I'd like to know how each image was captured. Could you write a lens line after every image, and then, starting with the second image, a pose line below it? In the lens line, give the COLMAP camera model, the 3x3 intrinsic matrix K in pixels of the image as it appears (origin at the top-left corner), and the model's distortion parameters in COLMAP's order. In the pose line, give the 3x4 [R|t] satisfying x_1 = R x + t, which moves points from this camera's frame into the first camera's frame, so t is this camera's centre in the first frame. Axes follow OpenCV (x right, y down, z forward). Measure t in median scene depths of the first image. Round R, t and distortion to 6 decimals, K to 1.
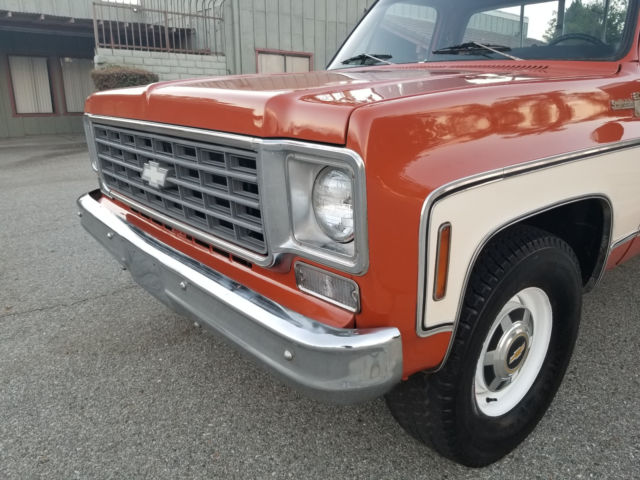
lens RADIAL K [[502.0, 0, 323.5], [0, 502.0, 246.5], [0, 0, 1]] dist [0.039951, -0.072938]
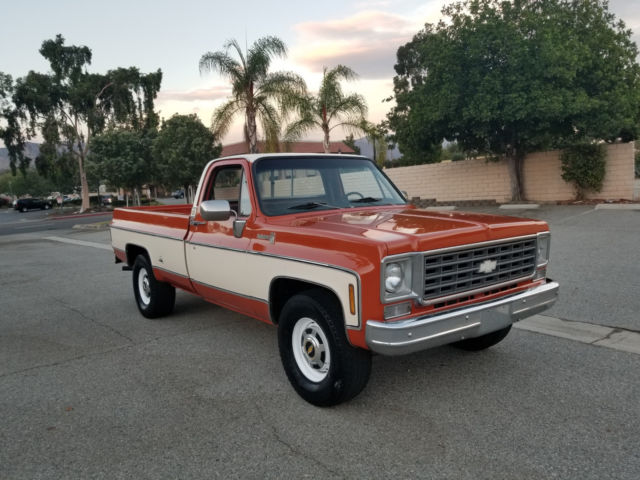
lens RADIAL K [[502.0, 0, 325.4], [0, 502.0, 240.1], [0, 0, 1]] dist [0.039951, -0.072938]
pose [[0.028439, -0.104012, 0.994169, -1.953000], [0.333635, 0.938525, 0.088646, -0.530186], [-0.942273, 0.329169, 0.061393, 1.213621]]
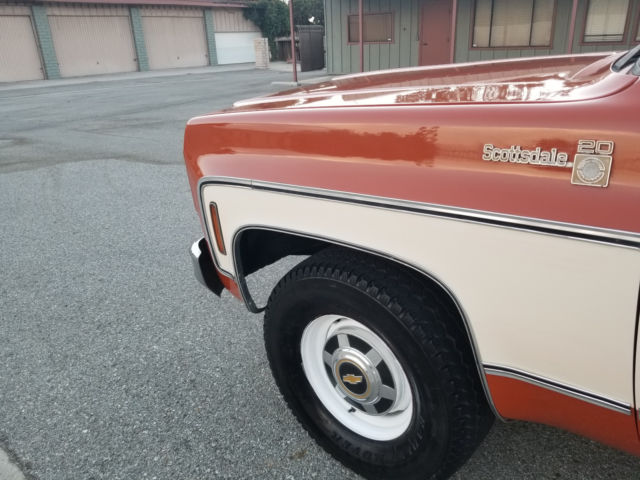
lens RADIAL K [[502.0, 0, 317.8], [0, 502.0, 246.5], [0, 0, 1]] dist [0.039951, -0.072938]
pose [[0.179153, 0.365518, -0.913401, 0.916035], [-0.236404, 0.917213, 0.320675, -0.260126], [0.954996, 0.158482, 0.250731, 0.554127]]
